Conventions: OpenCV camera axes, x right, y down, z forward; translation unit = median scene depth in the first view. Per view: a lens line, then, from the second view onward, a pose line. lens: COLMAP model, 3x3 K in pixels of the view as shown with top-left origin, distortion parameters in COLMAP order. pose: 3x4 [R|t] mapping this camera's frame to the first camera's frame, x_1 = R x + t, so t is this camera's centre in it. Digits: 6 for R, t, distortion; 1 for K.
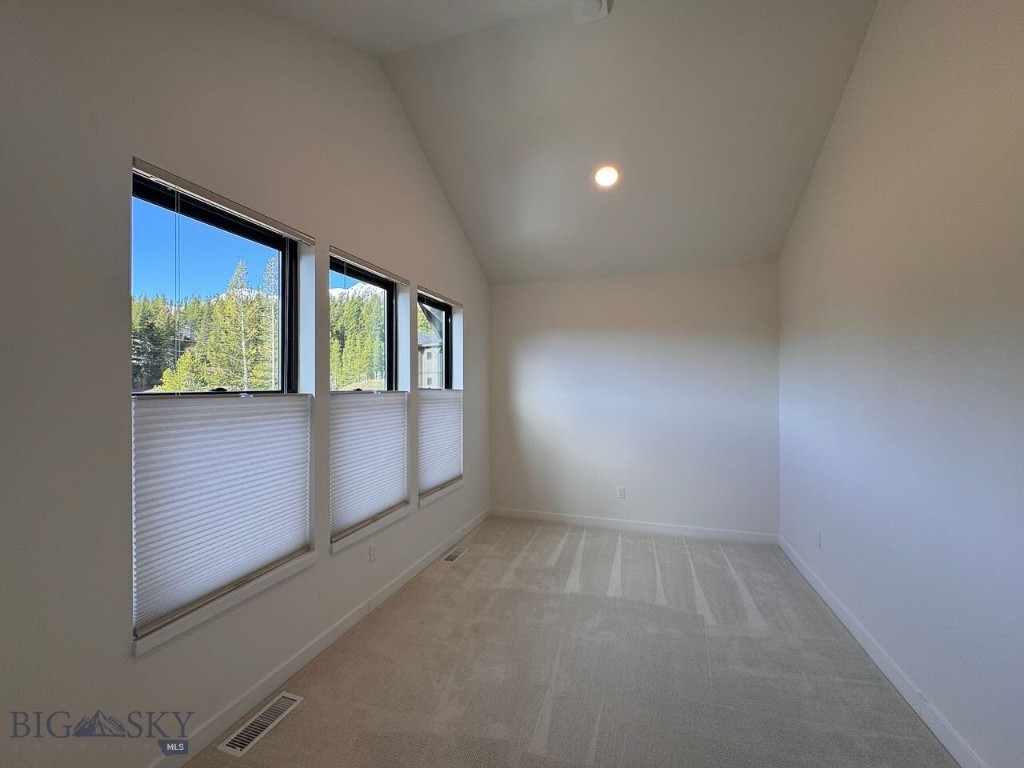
lens RADIAL K [[406.7, 0, 512.0], [0, 406.7, 384.0], [0, 0, 1]] dist [-0.001325, -0.000137]
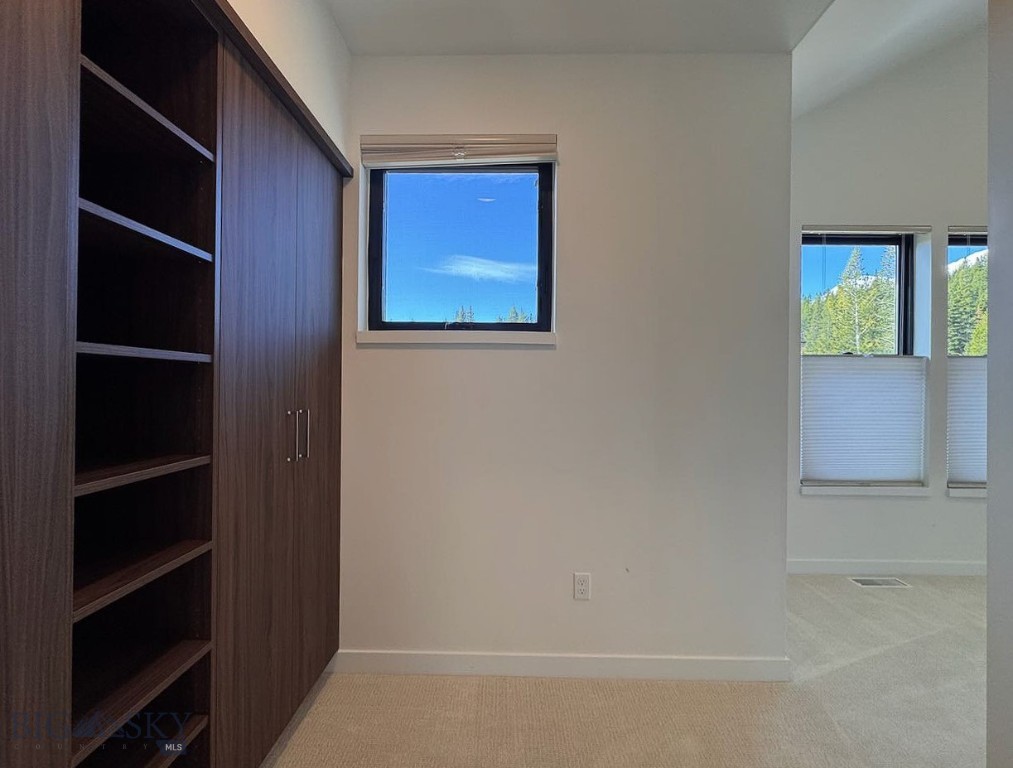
lens RADIAL K [[417.1, 0, 506.5], [0, 417.1, 384.0], [0, 0, 1]] dist [-0.010033, -0.000282]
pose [[0.281021, 0.005744, -0.959684, 0.312847], [-0.004068, 0.999980, 0.004794, 0.100570], [0.959693, 0.002557, 0.281039, -0.509655]]
